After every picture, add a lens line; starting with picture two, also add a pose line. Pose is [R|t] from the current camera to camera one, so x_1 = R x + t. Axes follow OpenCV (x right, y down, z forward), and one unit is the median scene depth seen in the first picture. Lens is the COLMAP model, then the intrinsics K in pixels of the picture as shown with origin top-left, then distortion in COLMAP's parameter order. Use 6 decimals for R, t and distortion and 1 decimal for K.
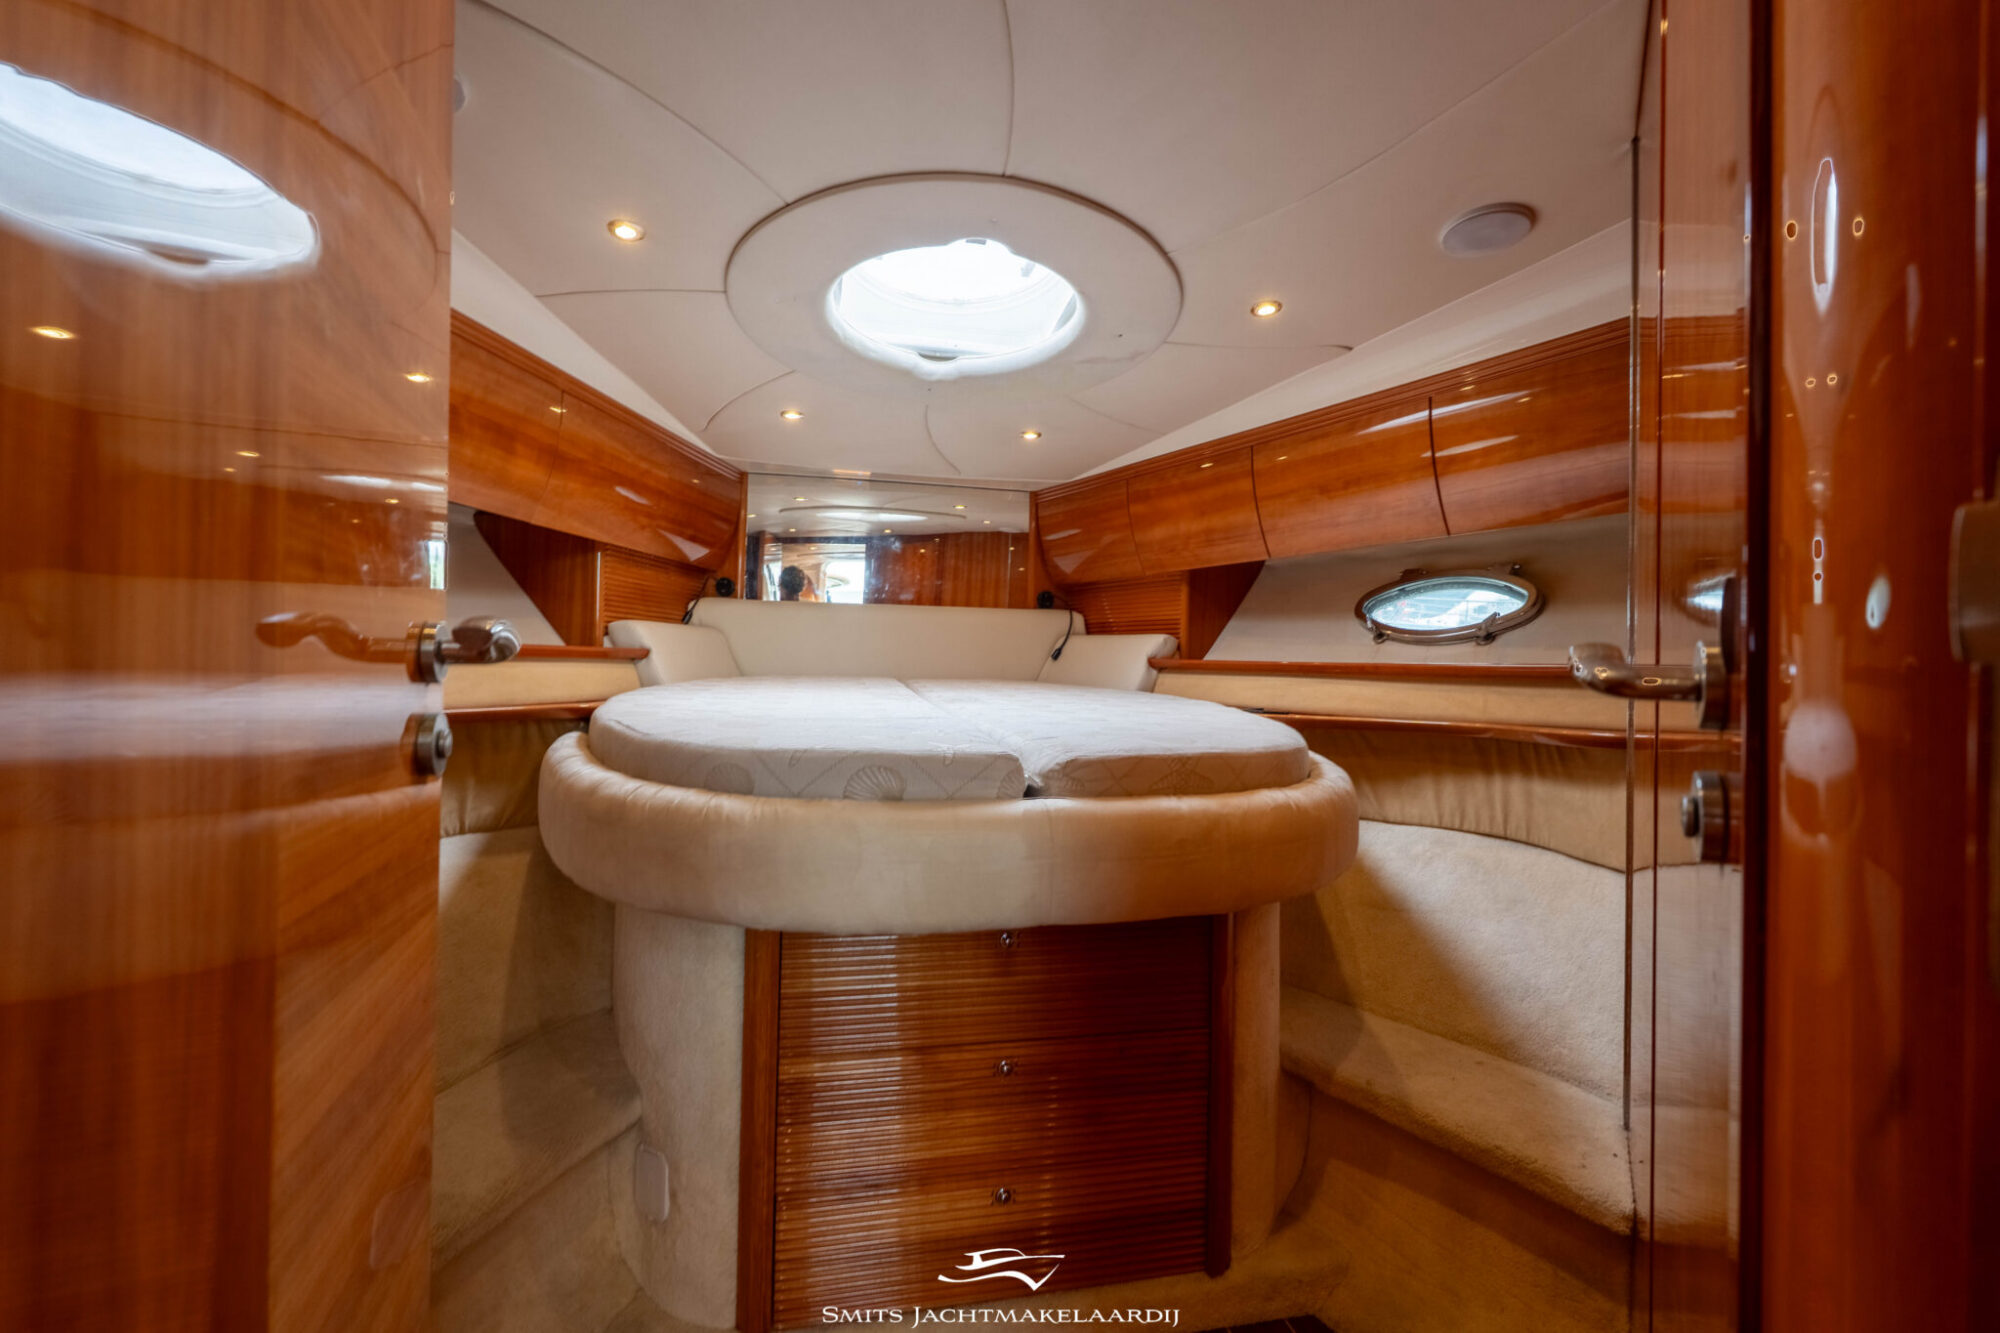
lens RADIAL K [[878.7, 0, 999.9], [0, 878.7, 667.1], [0, 0, 1]] dist [-0.002649, 0.000087]
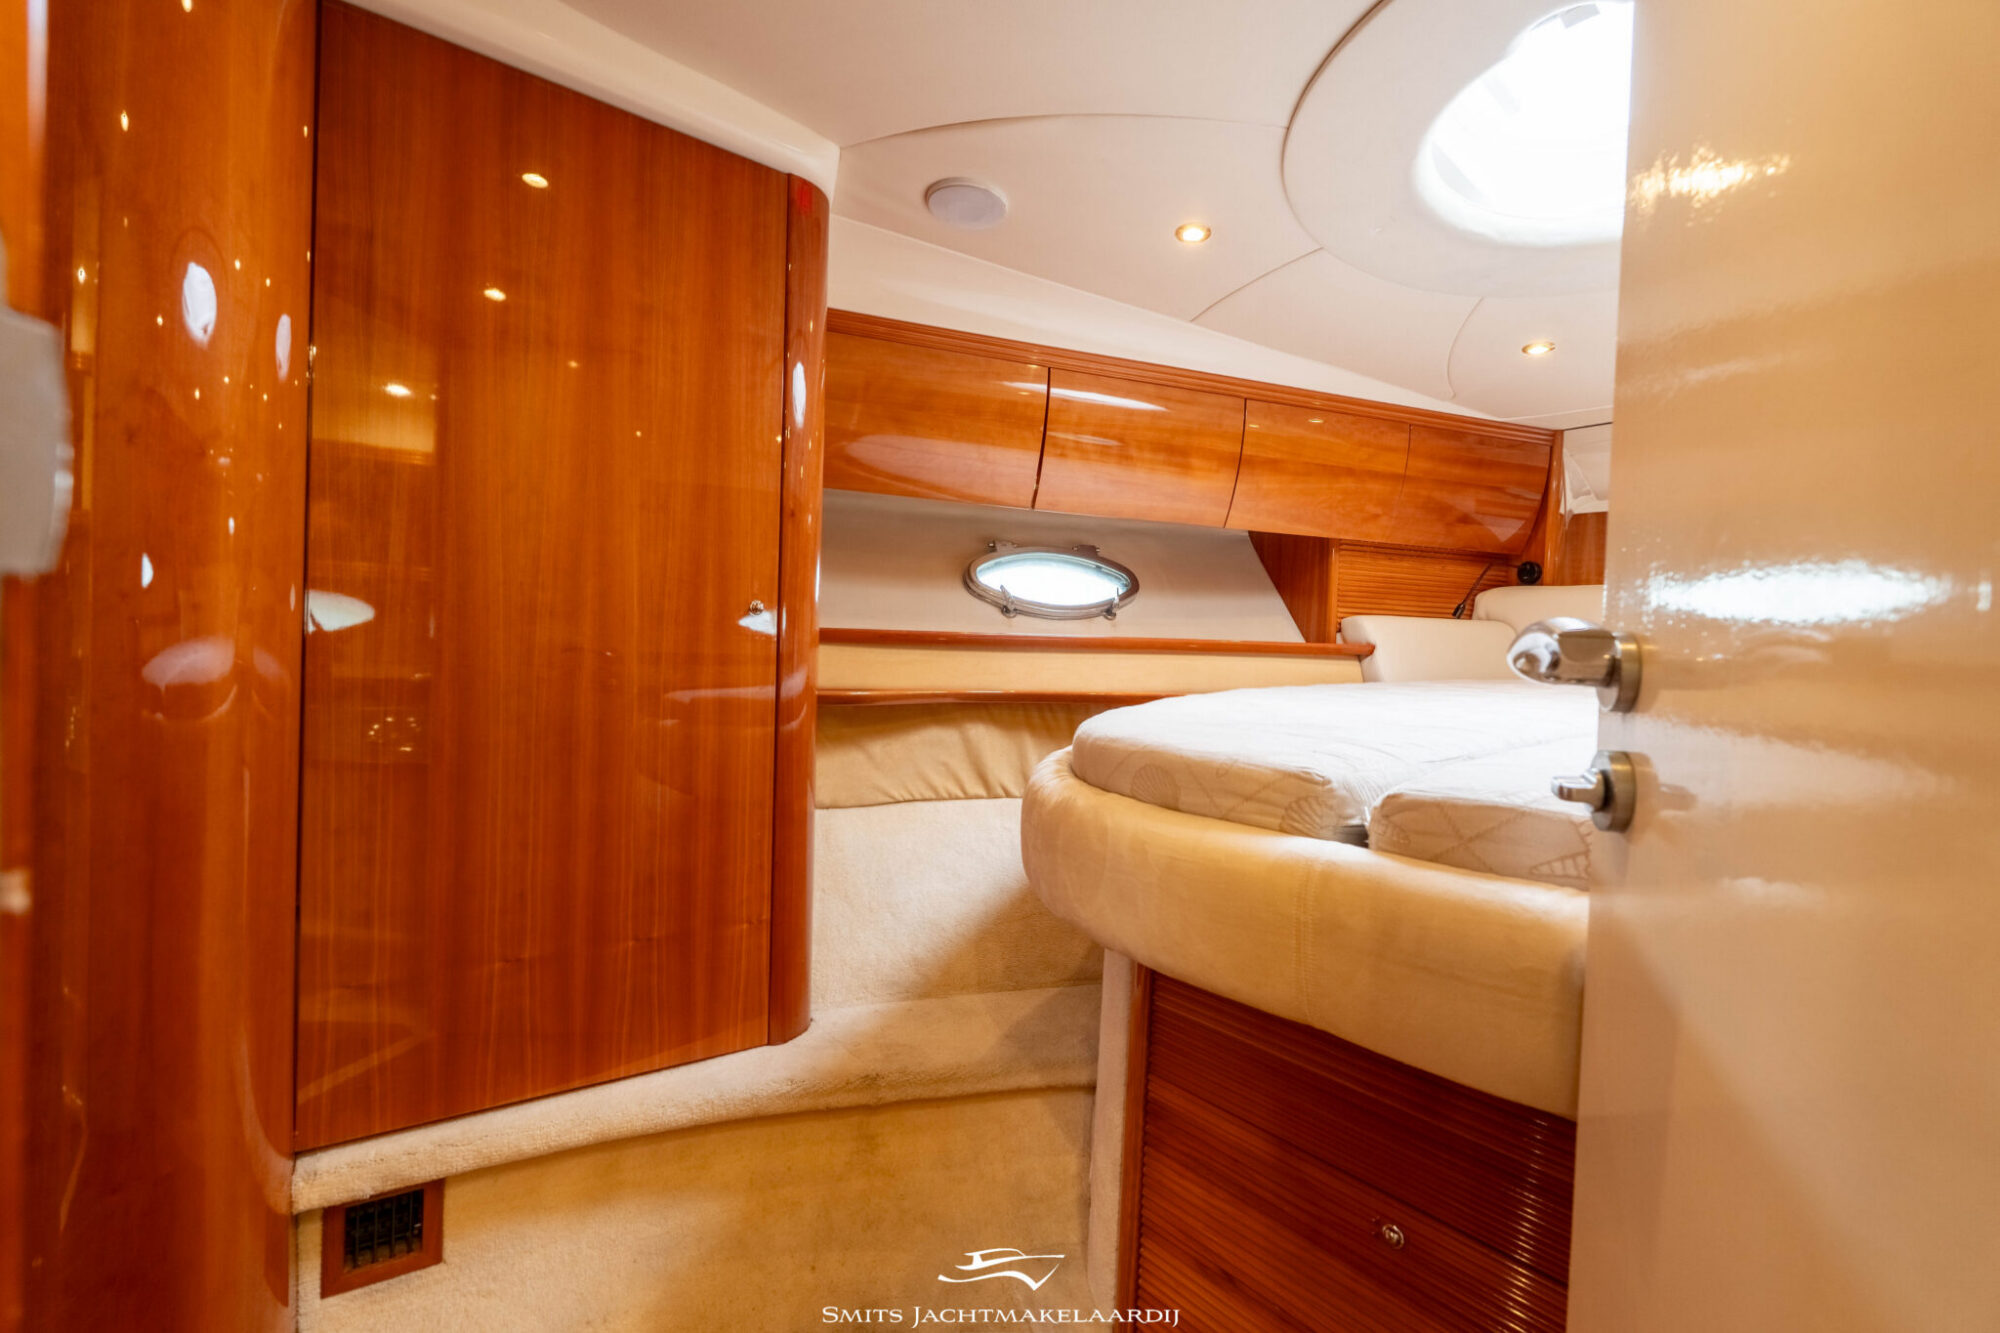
lens RADIAL K [[879.1, 0, 1000.0], [0, 879.1, 666.5], [0, 0, 1]] dist [0.013605, -0.007224]
pose [[0.457735, 0.013883, -0.888980, 0.252527], [-0.022485, 0.999739, 0.004035, 0.007001], [0.888804, 0.018141, 0.457928, 0.213056]]
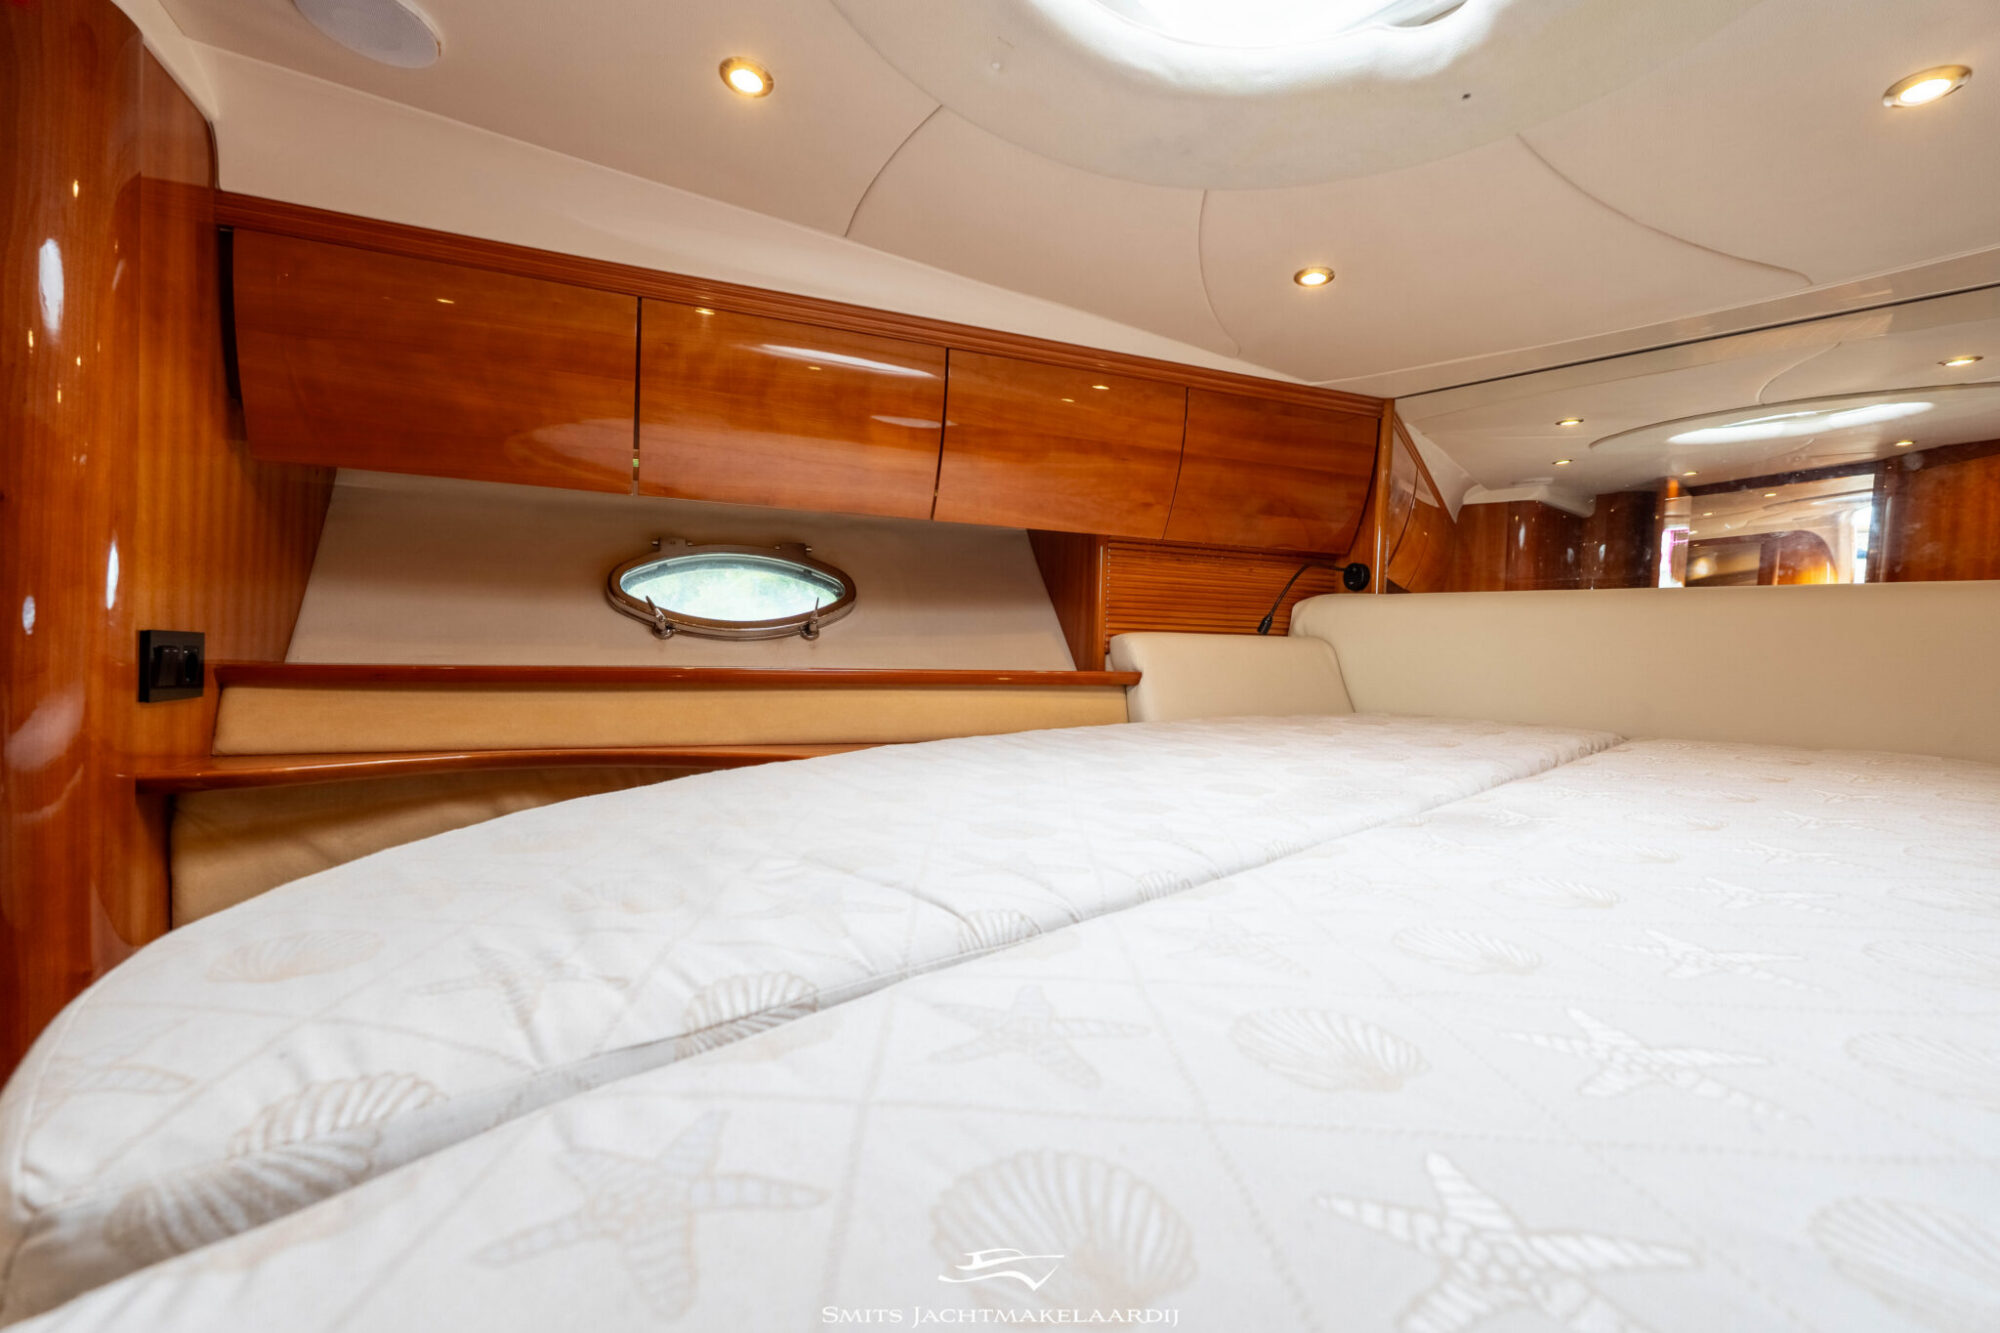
lens RADIAL K [[879.1, 0, 1000.0], [0, 879.1, 666.5], [0, 0, 1]] dist [0.013605, -0.007224]
pose [[0.479884, 0.017328, -0.877161, 0.179603], [-0.017336, 0.999797, 0.010266, -0.031383], [0.877161, 0.010280, 0.480087, 0.547333]]
